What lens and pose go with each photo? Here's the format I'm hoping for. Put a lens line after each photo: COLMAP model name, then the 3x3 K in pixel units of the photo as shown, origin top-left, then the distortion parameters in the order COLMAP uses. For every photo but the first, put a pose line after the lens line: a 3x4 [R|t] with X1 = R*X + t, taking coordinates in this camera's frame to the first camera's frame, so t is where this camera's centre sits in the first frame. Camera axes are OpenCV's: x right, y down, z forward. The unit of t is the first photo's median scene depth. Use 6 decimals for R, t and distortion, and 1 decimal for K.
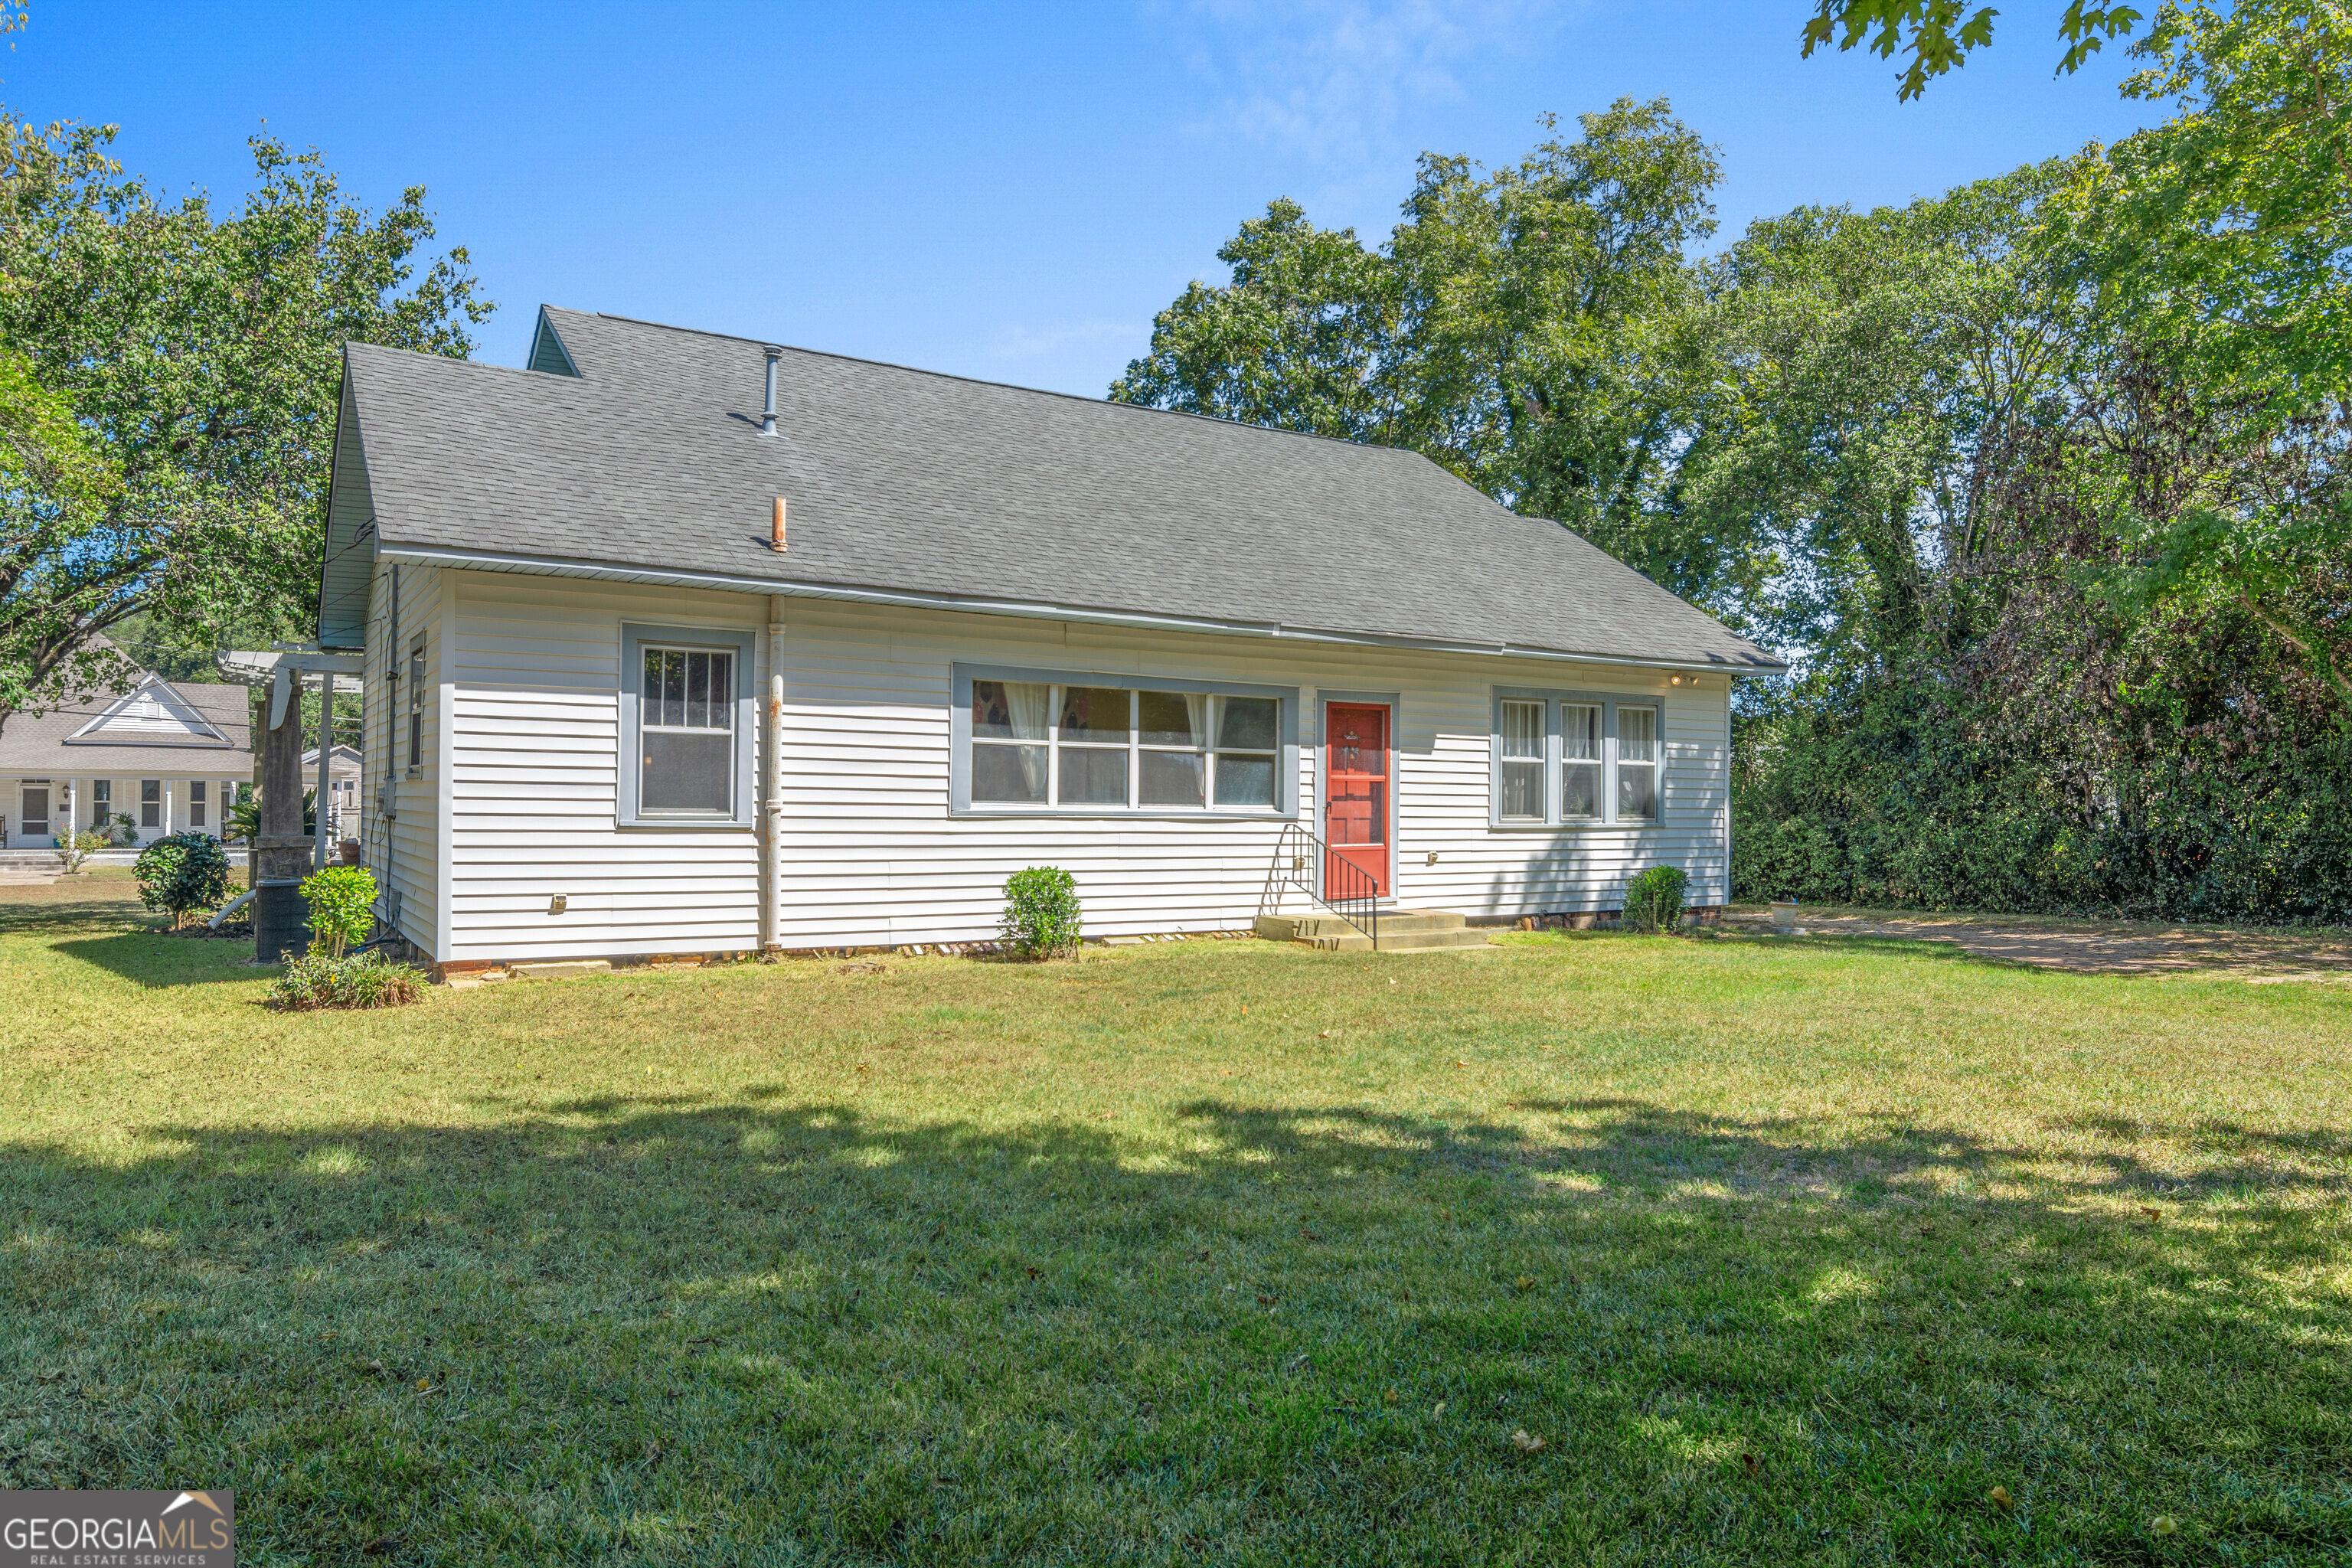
lens RADIAL K [[1575.1, 0, 1213.4], [0, 1575.1, 762.8], [0, 0, 1]] dist [-0.002065, 0.000831]
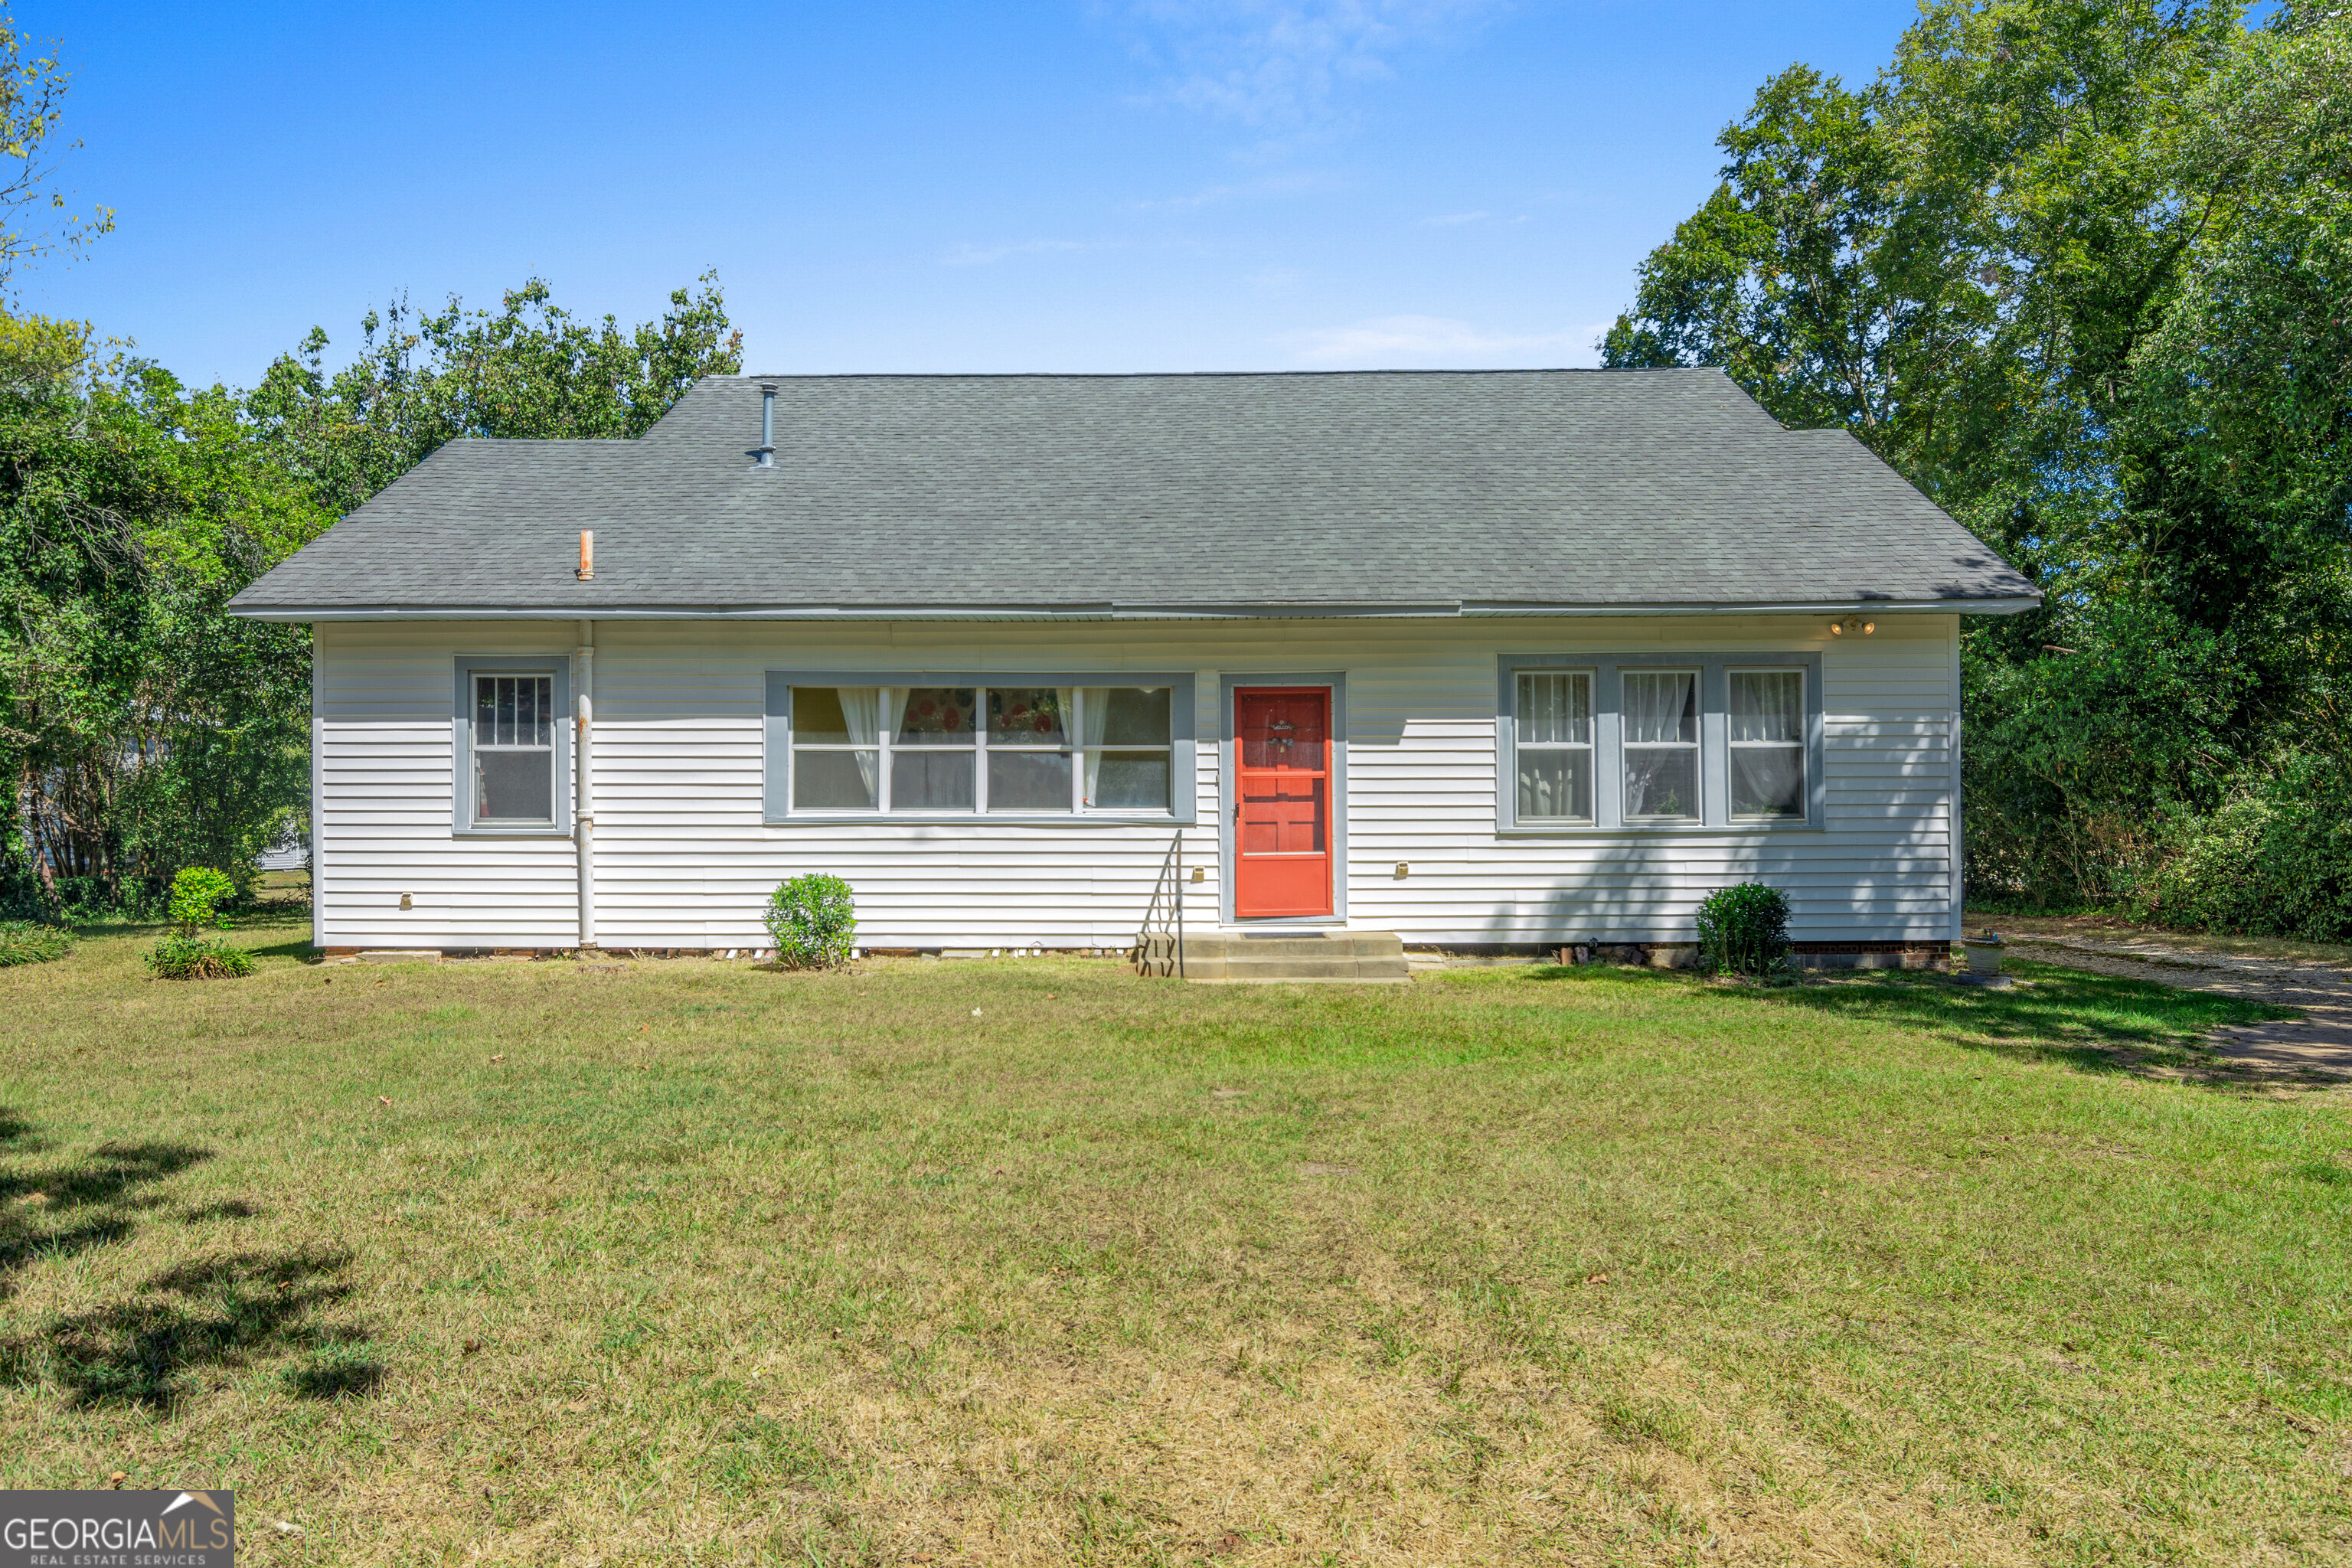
lens RADIAL K [[1575.1, 0, 1213.4], [0, 1575.1, 762.8], [0, 0, 1]] dist [-0.002065, 0.000831]
pose [[0.821213, -0.028145, -0.569928, 0.570633], [0.026201, 0.999589, -0.011610, 0.012576], [0.570020, -0.005398, 0.821613, 0.293149]]
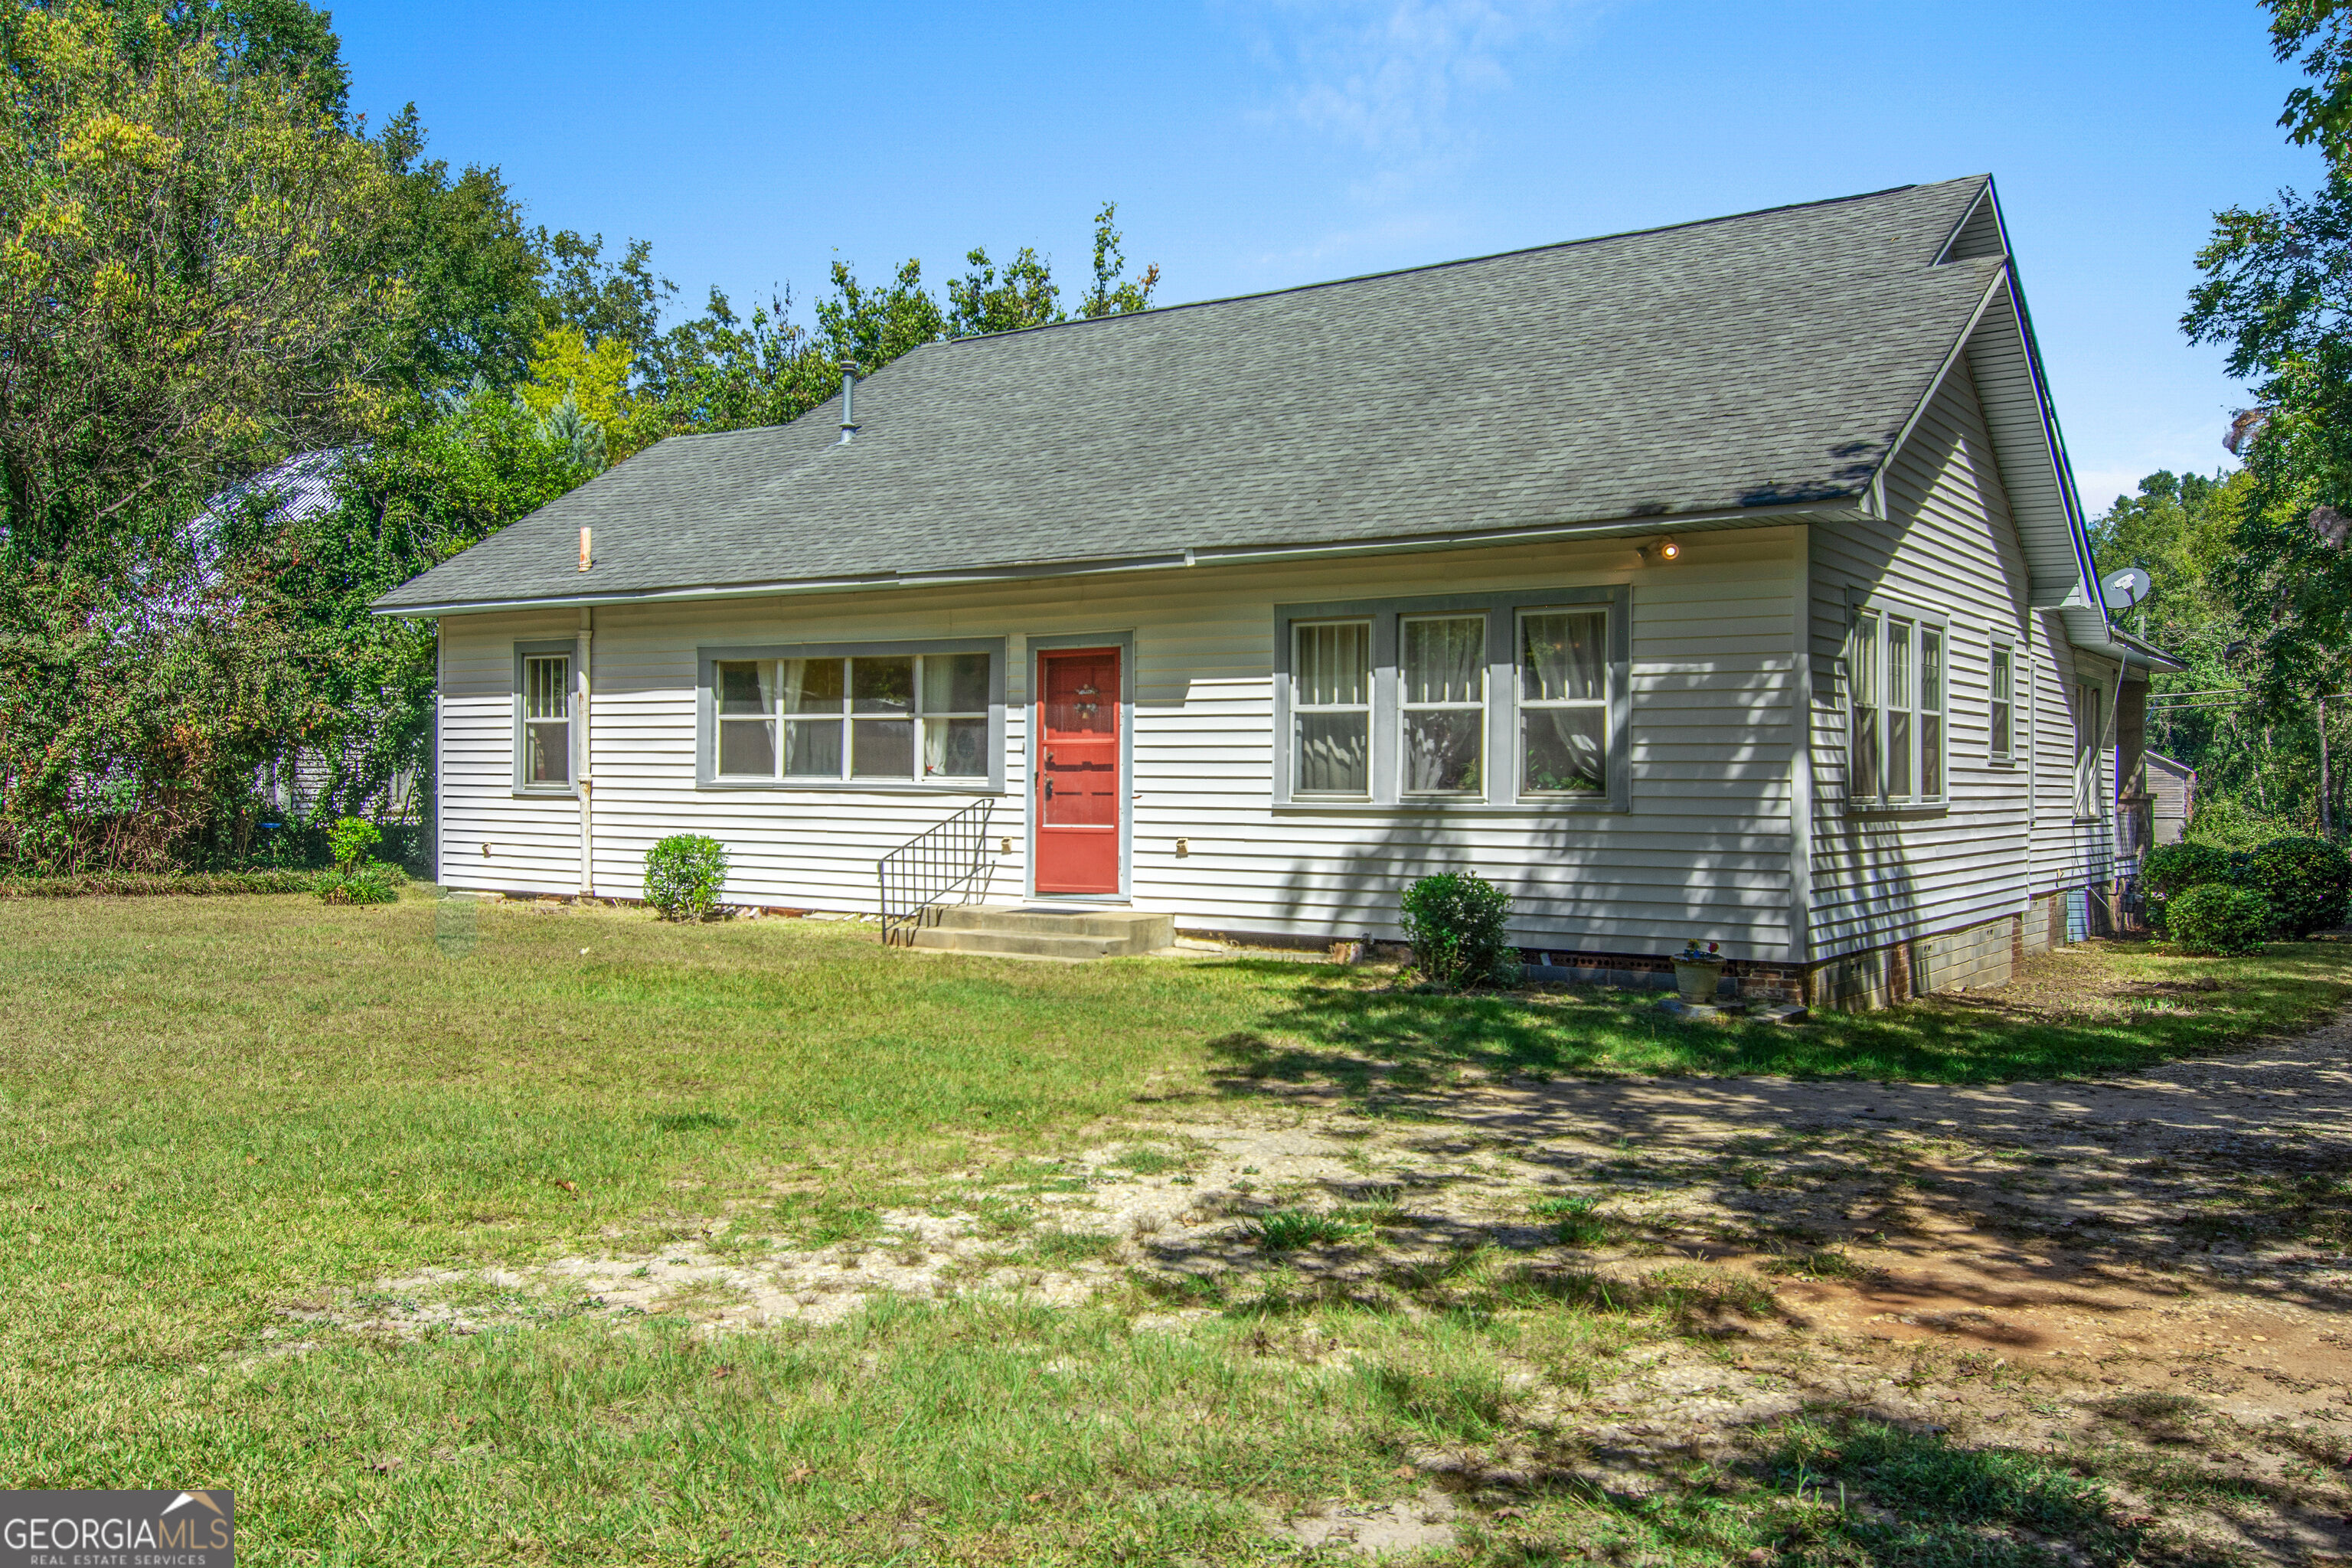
lens RADIAL K [[2001.2, 0, 1148.0], [0, 2001.2, 783.2], [0, 0, 1]] dist [-0.001057, 0.003264]
pose [[0.356859, -0.006502, -0.934136, 1.098437], [0.019992, 0.999800, 0.000678, 0.031820], [0.933944, -0.018917, 0.356918, 0.701690]]
